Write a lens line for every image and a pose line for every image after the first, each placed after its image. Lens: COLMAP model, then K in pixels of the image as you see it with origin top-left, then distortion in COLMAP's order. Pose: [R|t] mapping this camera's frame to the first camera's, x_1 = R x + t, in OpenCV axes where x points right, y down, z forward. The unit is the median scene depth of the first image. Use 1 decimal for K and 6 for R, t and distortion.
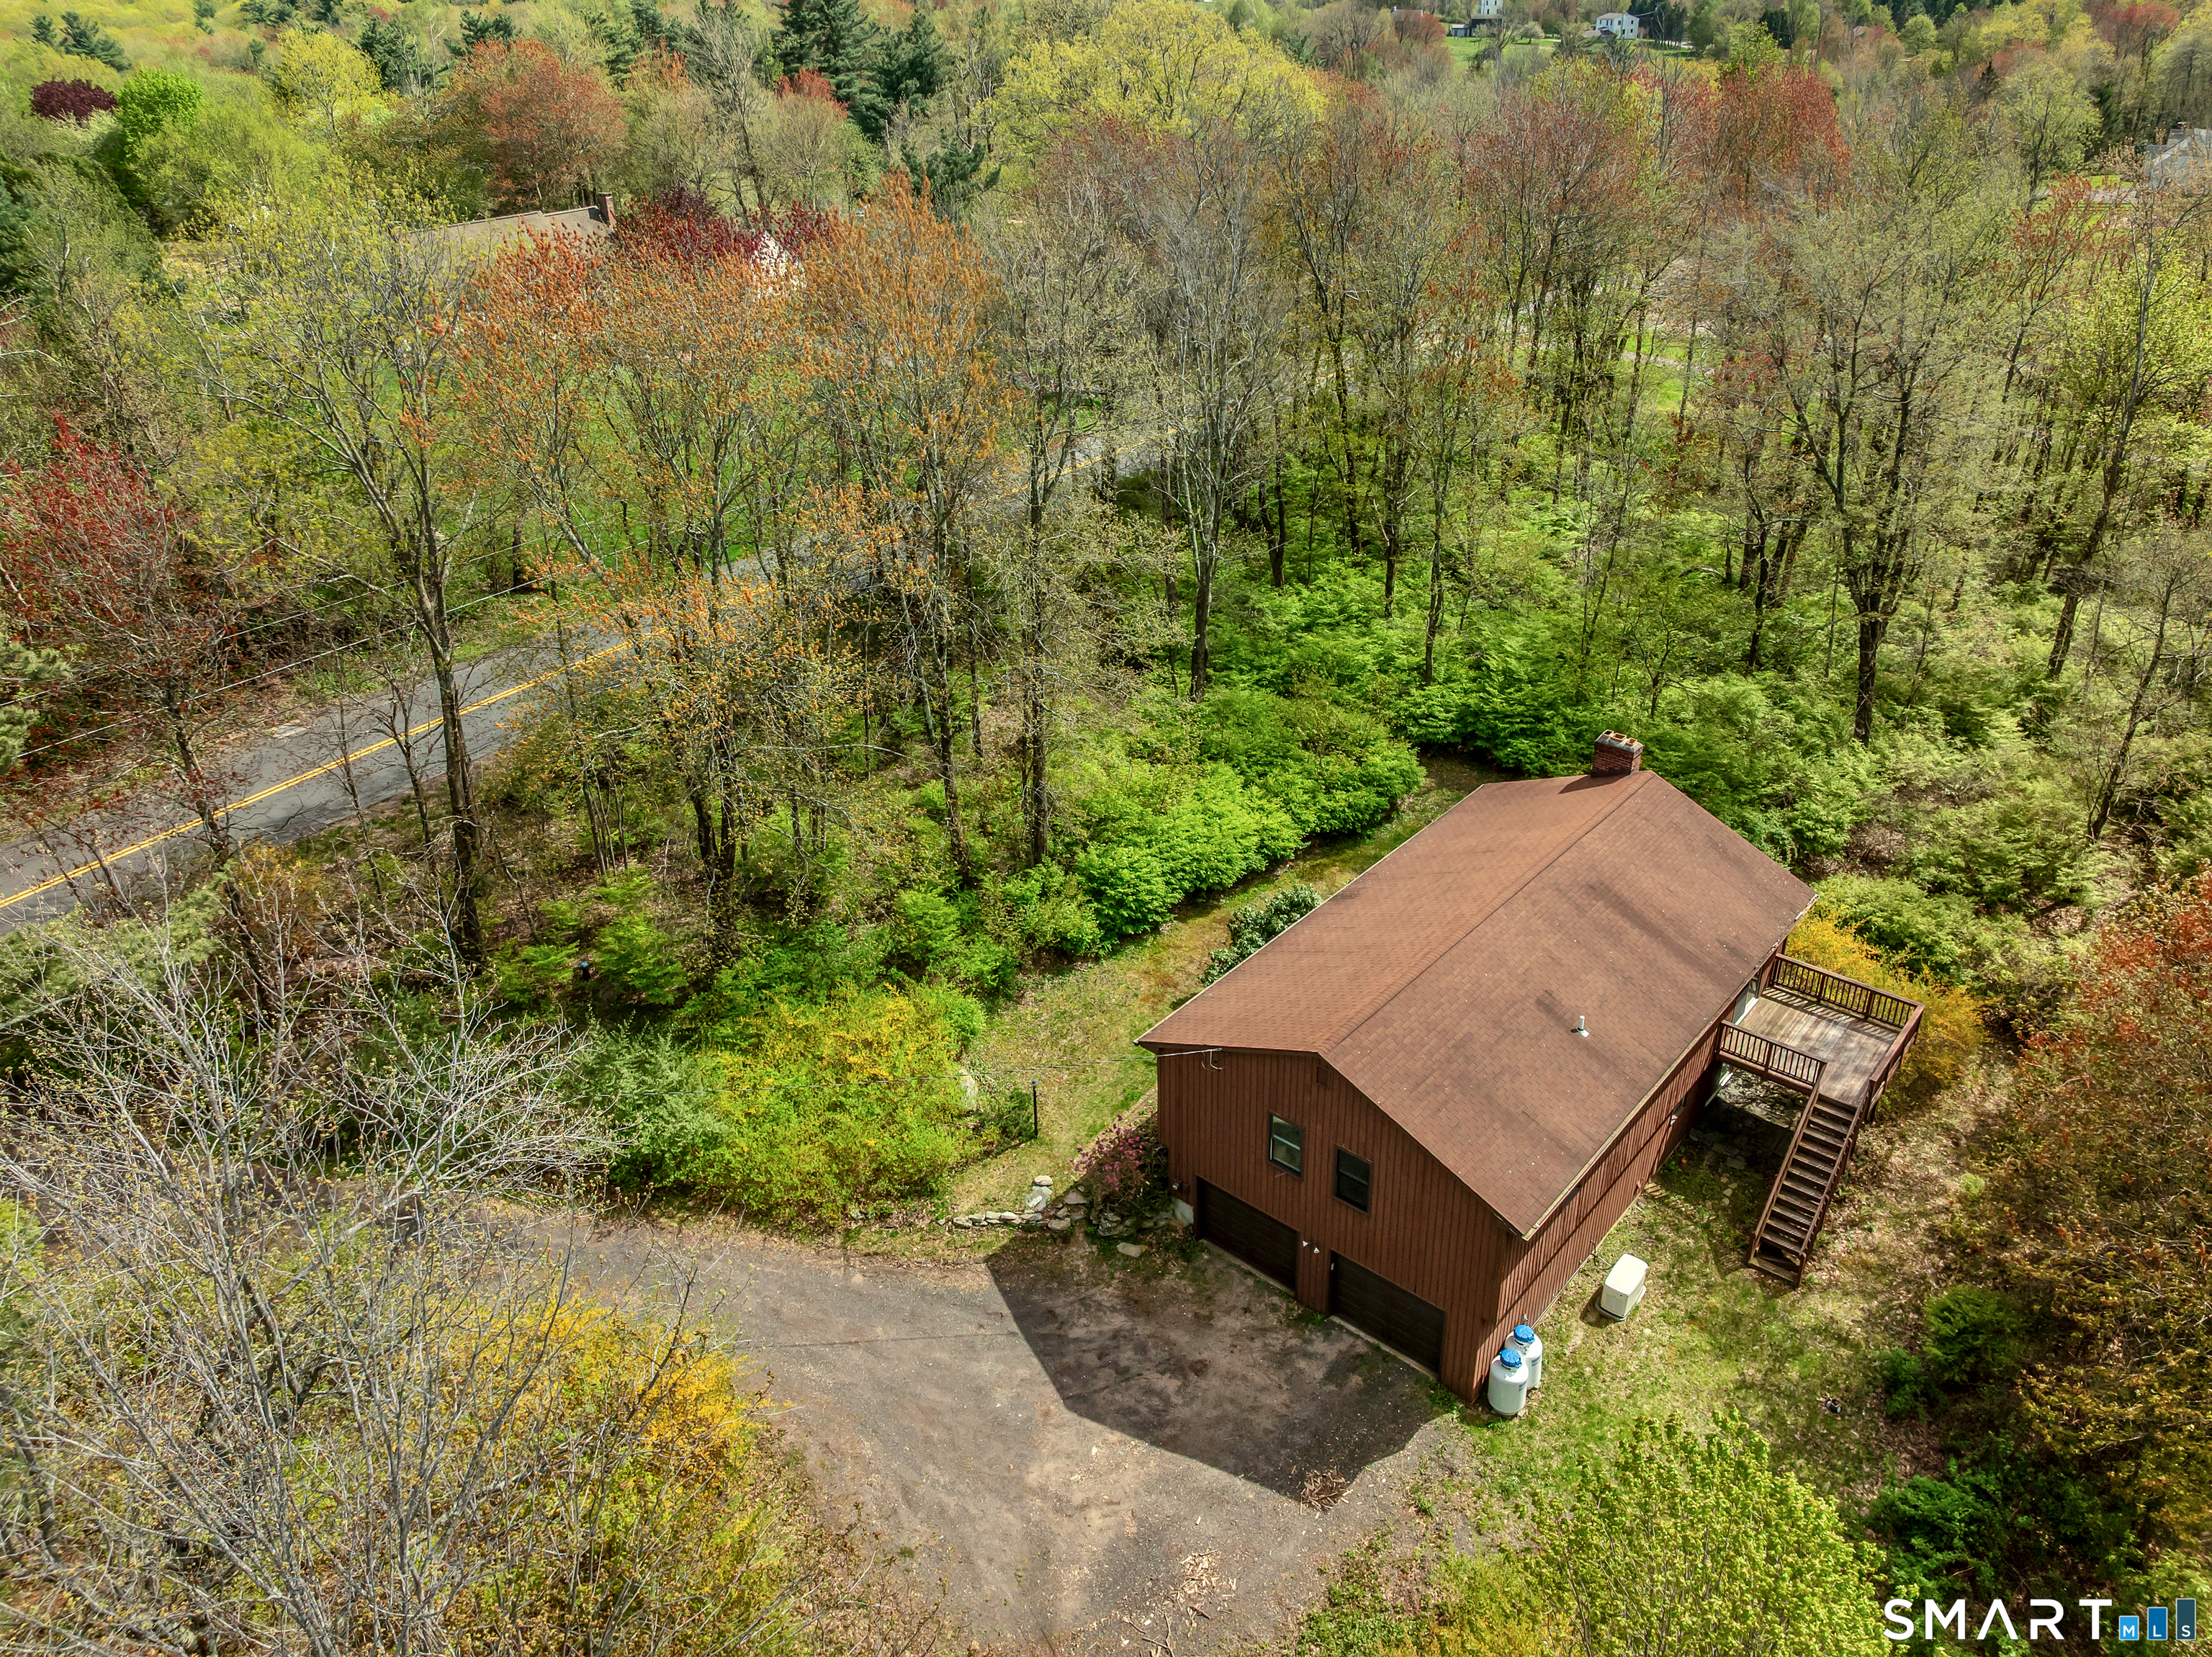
lens RADIAL K [[1568.5, 0, 1108.6], [0, 1568.5, 817.2], [0, 0, 1]] dist [-0.039186, 0.003938]
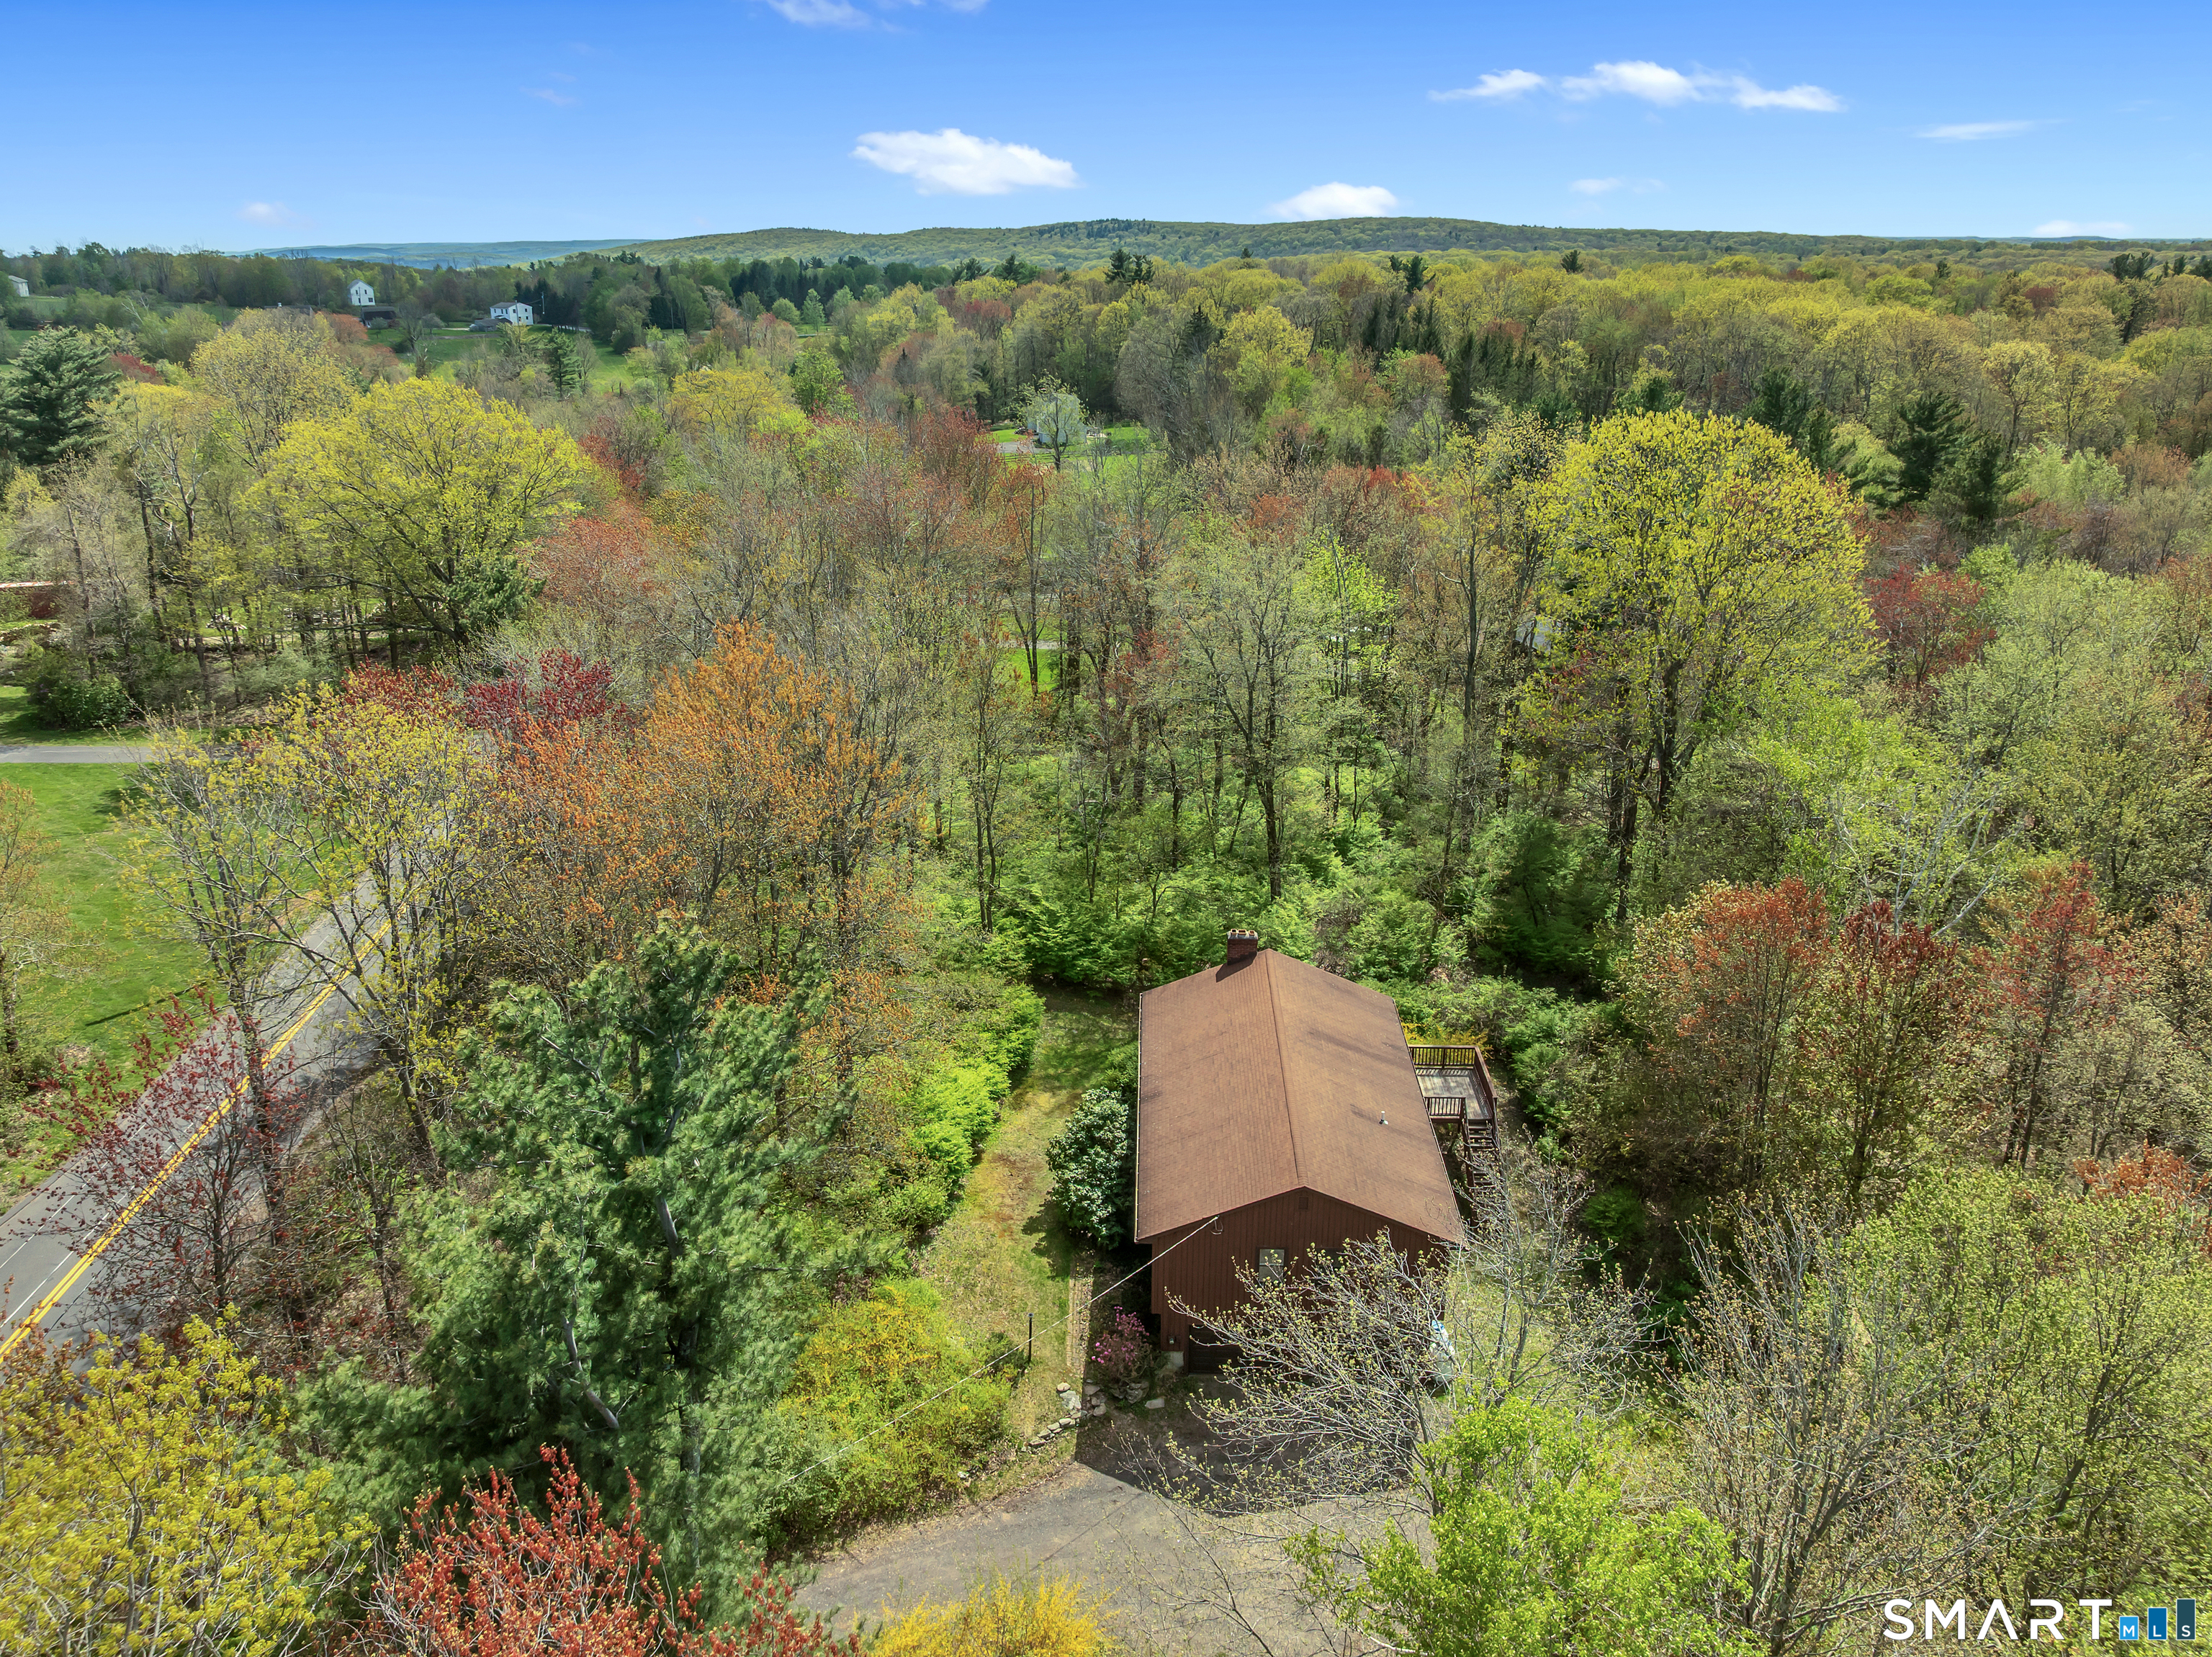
lens RADIAL K [[1568.5, 0, 1116.1], [0, 1568.5, 832.3], [0, 0, 1]] dist [-0.039186, 0.003938]
pose [[0.781885, -0.210917, 0.586661, -0.656328], [0.291537, 0.955499, -0.045031, -0.121771], [-0.551056, 0.206242, 0.808580, -0.112086]]
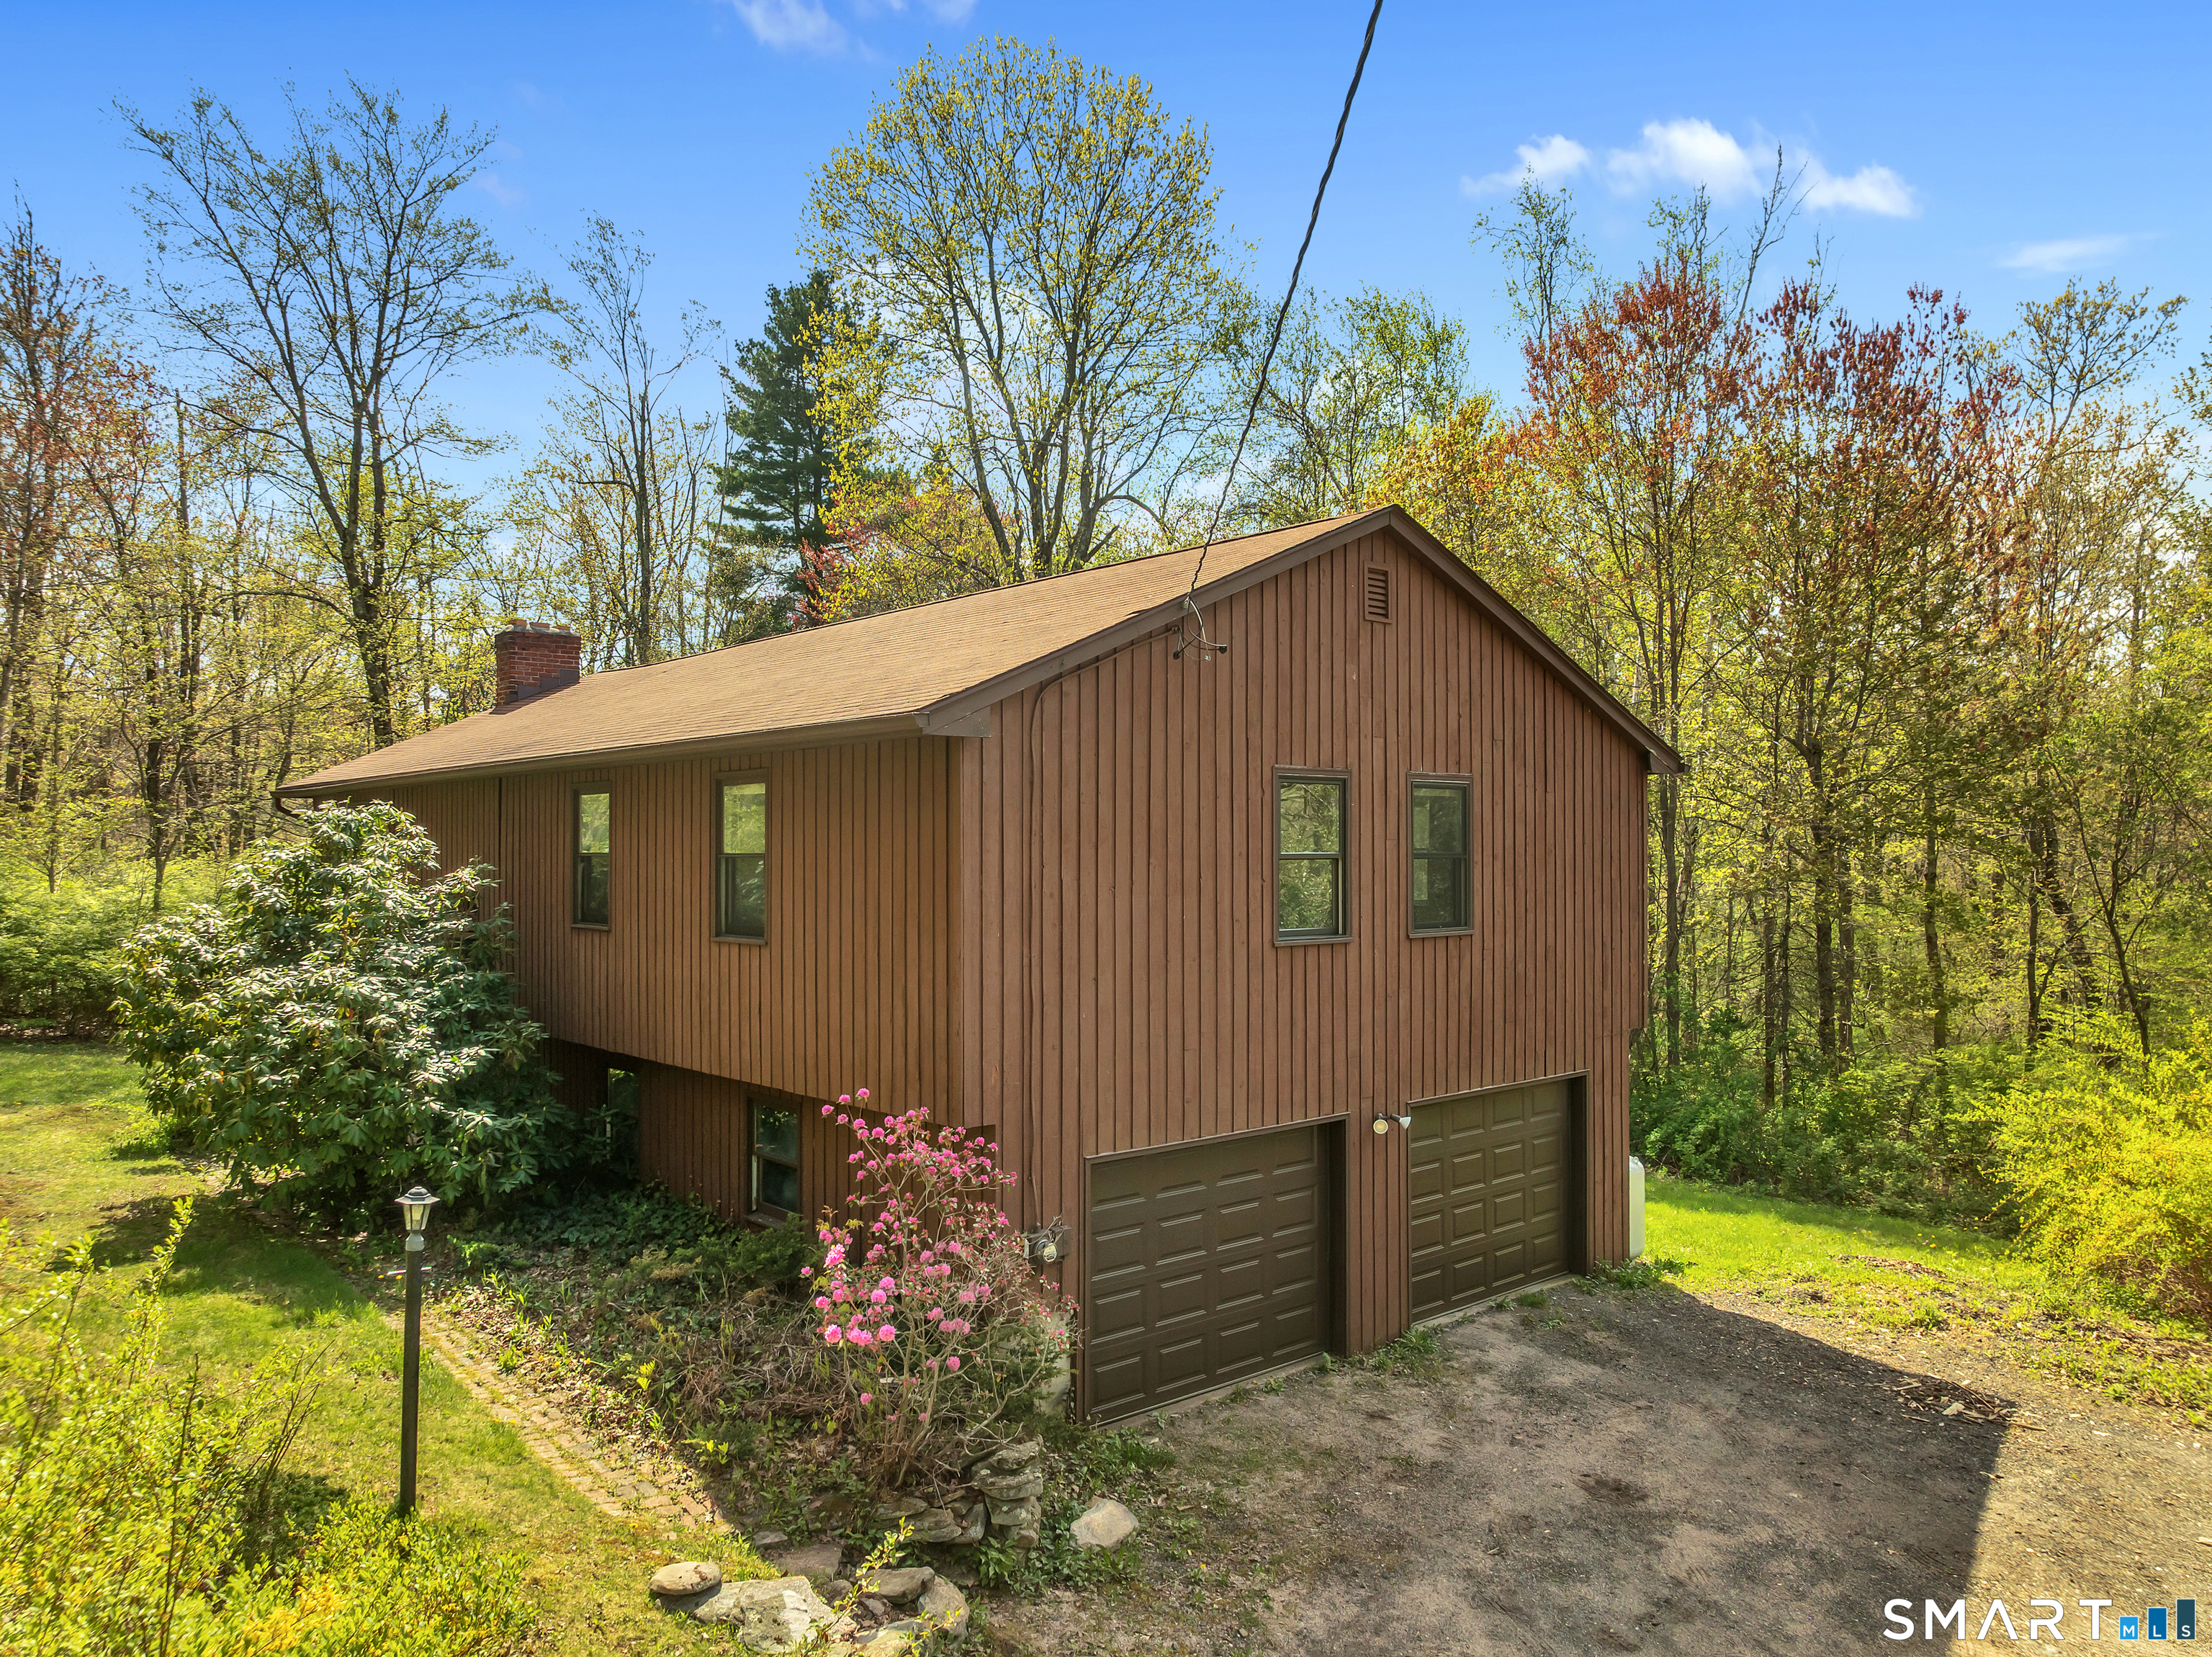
lens RADIAL K [[1568.5, 0, 1158.0], [0, 1568.5, 810.5], [0, 0, 1]] dist [-0.039186, 0.003938]
pose [[0.130657, 0.028134, 0.991028, -0.244044], [0.493908, 0.864878, -0.089670, 0.198365], [-0.859641, 0.501193, 0.099107, 0.894619]]
